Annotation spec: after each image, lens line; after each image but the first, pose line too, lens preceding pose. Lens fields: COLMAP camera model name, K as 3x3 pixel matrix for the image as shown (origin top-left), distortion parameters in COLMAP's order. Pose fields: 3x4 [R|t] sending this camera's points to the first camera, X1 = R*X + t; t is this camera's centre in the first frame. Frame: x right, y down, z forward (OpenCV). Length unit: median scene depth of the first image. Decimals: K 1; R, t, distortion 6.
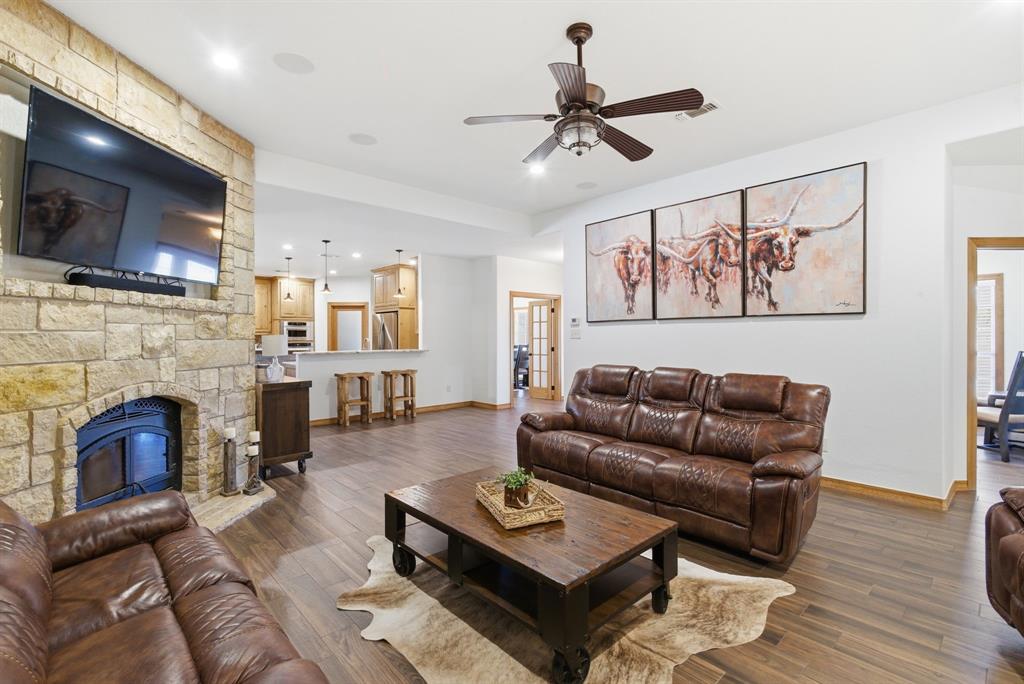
lens RADIAL K [[468.1, 0, 511.8], [0, 468.1, 336.5], [0, 0, 1]] dist [0.009184, -0.000027]
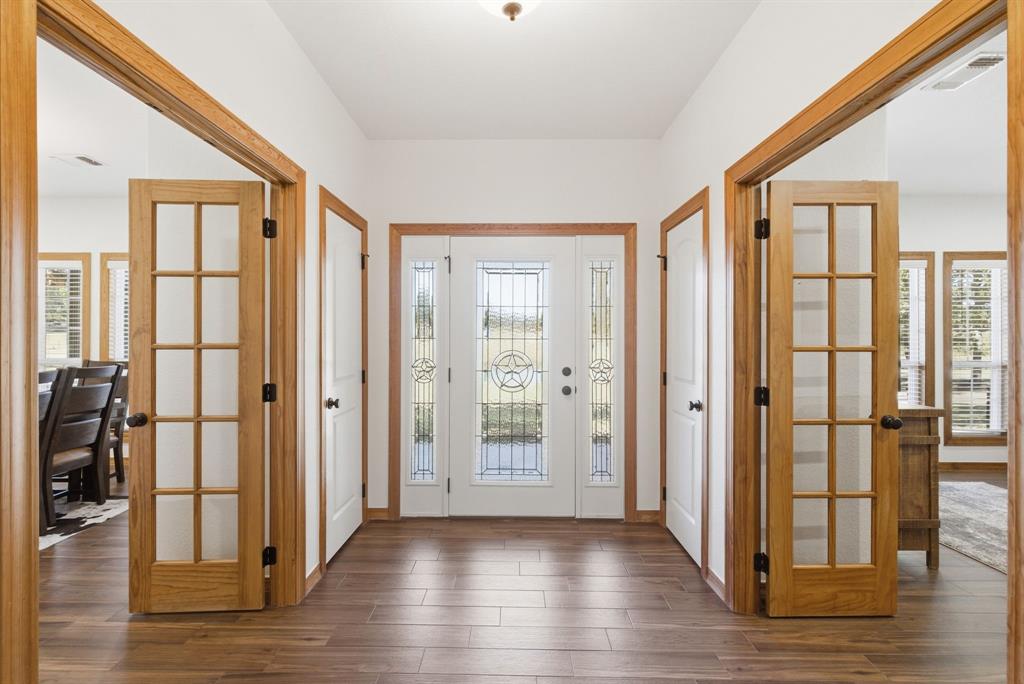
lens RADIAL K [[468.1, 0, 510.4], [0, 468.1, 340.5], [0, 0, 1]] dist [0.009184, -0.000027]
pose [[0.691587, -0.001057, 0.722292, 0.000467], [-0.003340, 0.999984, 0.004661, -0.000784], [-0.722285, -0.005636, 0.691572, 0.734504]]
